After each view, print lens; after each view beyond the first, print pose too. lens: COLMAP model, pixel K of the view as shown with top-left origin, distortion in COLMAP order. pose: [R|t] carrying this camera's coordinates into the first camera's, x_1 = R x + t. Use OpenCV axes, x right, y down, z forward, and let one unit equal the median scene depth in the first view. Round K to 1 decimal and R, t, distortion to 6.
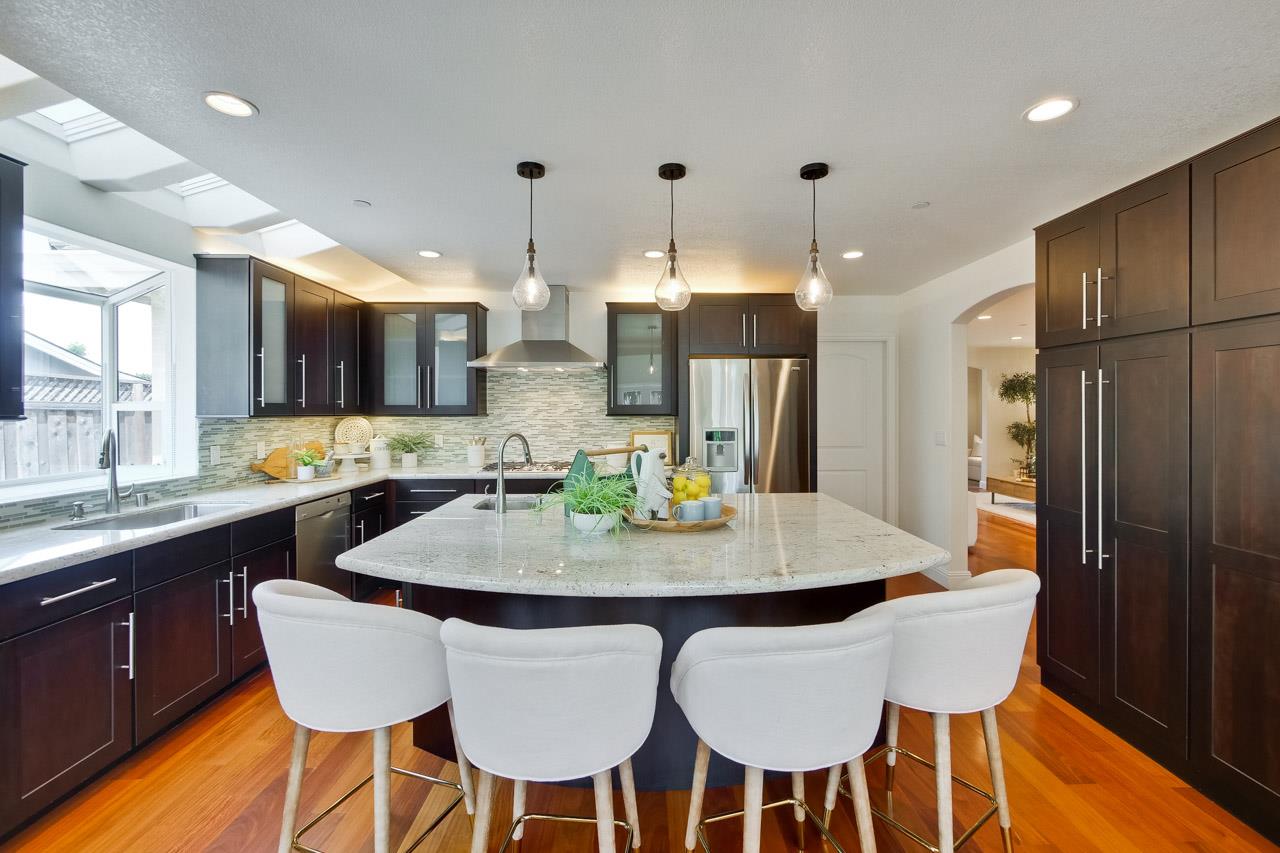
lens RADIAL K [[550.3, 0, 647.5], [0, 550.3, 412.6], [0, 0, 1]] dist [0.000017, 0.000498]
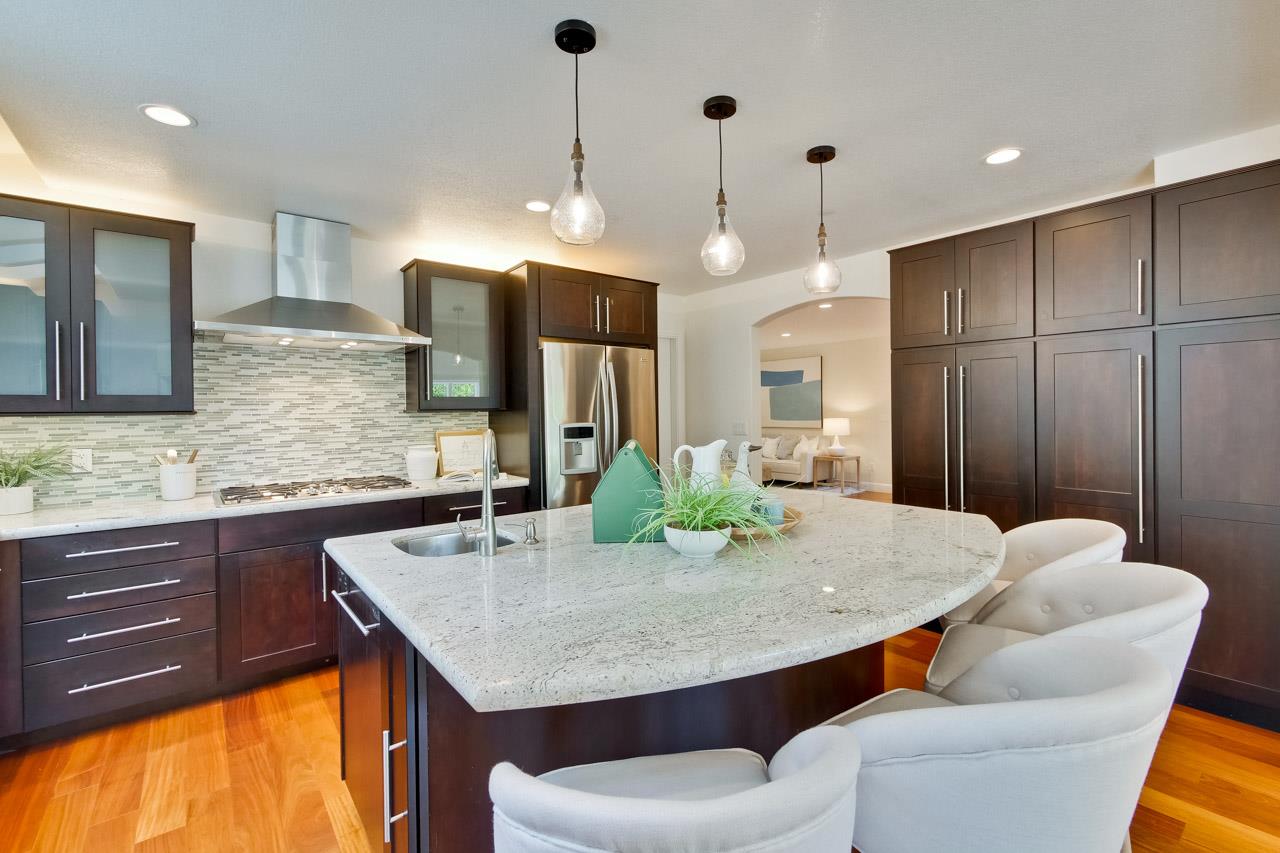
lens RADIAL K [[560.6, 0, 648.1], [0, 560.6, 407.4], [0, 0, 1]] dist [-0.001378, -0.000325]
pose [[0.783047, -0.003844, 0.621950, -0.298256], [0.013560, 0.999849, -0.010892, 0.012615], [-0.621815, 0.016962, 0.782981, 0.214546]]
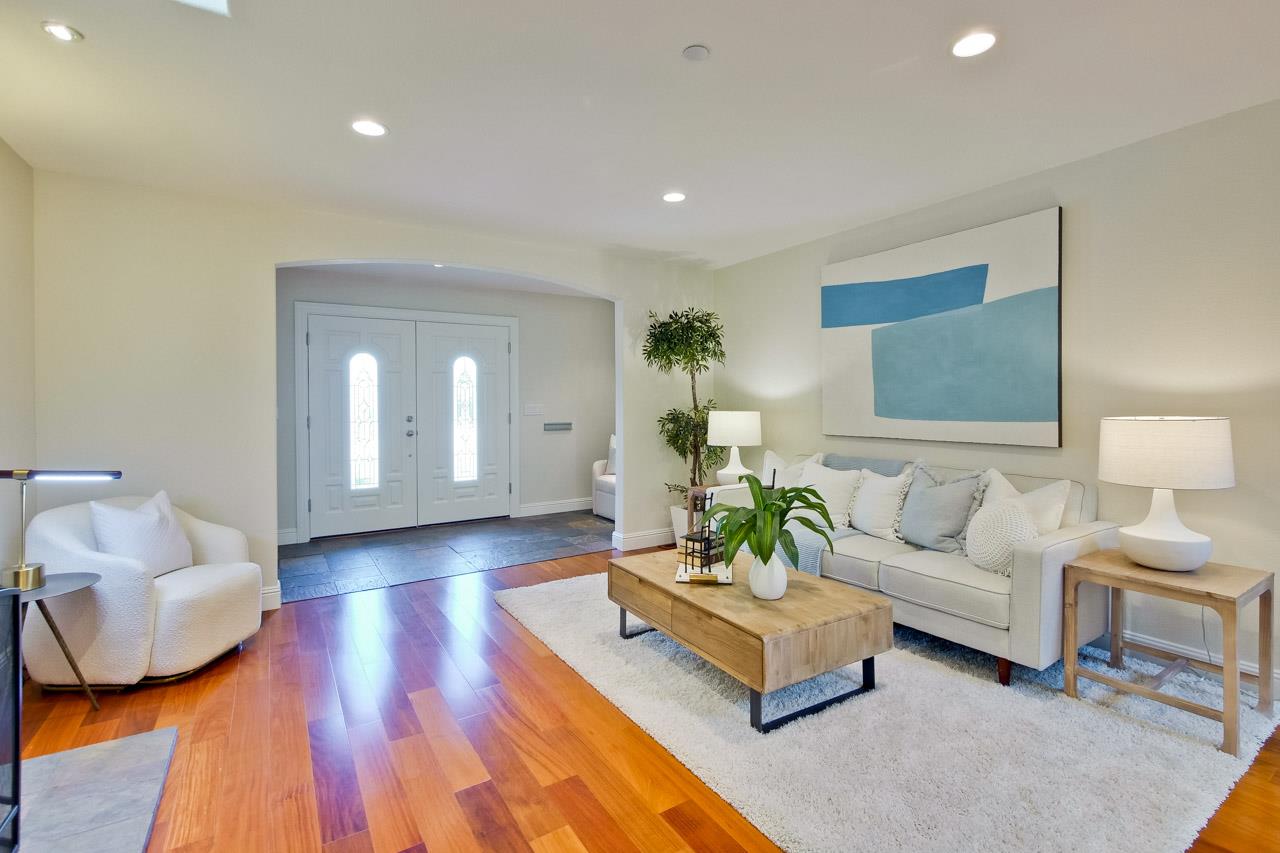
lens RADIAL K [[597.2, 0, 645.2], [0, 597.2, 401.1], [0, 0, 1]] dist [-0.001123, -0.000031]
pose [[0.855211, -0.002927, 0.518272, 0.716860], [0.006844, 0.999961, -0.005646, 0.024062], [-0.518235, 0.008376, 0.855197, 1.074994]]
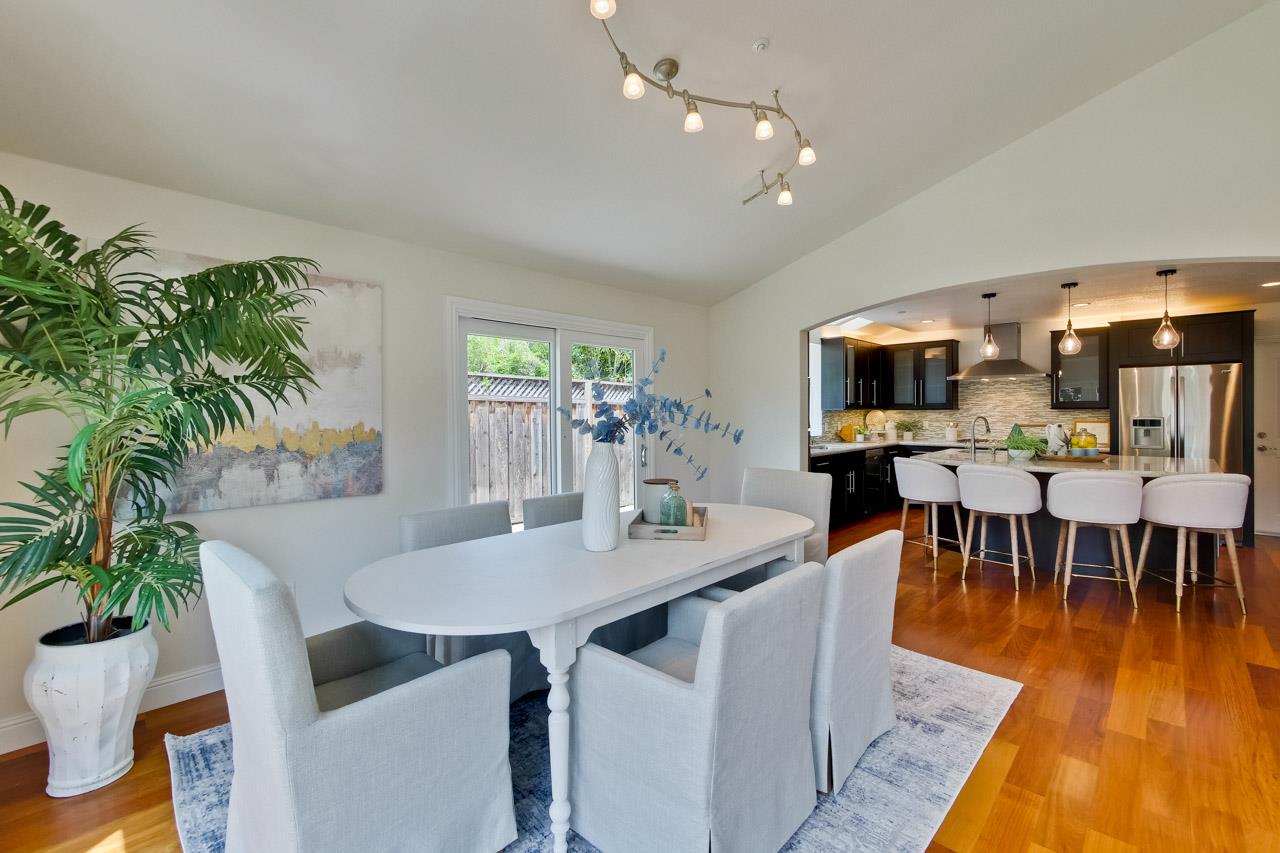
lens RADIAL K [[550.3, 0, 647.5], [0, 550.3, 412.6], [0, 0, 1]] dist [0.000017, 0.000498]
pose [[0.715928, -0.001132, -0.698173, 0.178159], [0.003239, 0.999993, 0.001701, 0.009499], [0.698167, -0.003479, 0.715927, -0.784846]]
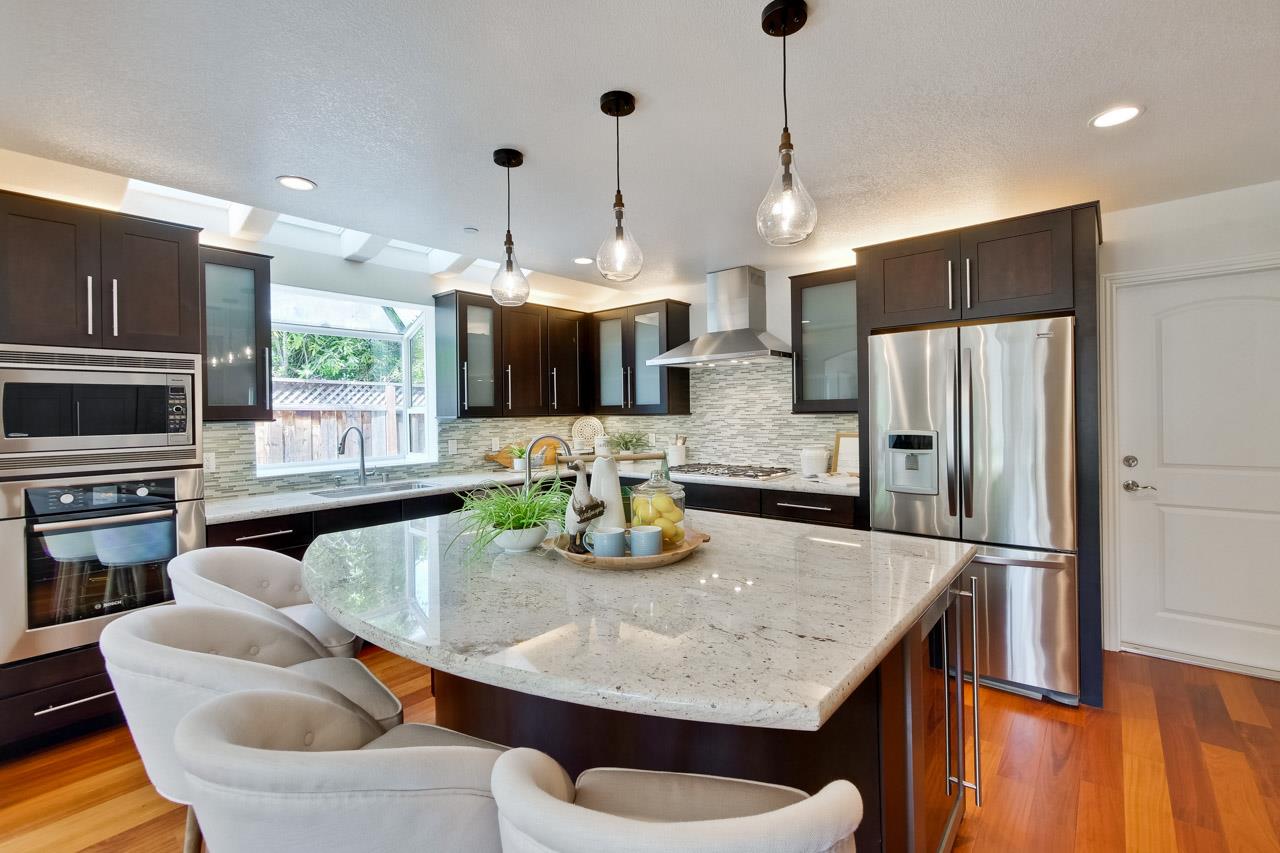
lens RADIAL K [[555.3, 0, 644.5], [0, 555.3, 411.2], [0, 0, 1]] dist [-0.010850, 0.000041]
pose [[0.754882, -0.010499, -0.655777, 0.301523], [0.012817, 0.999917, -0.001255, 0.000096], [0.655736, -0.007458, 0.754954, 0.223805]]
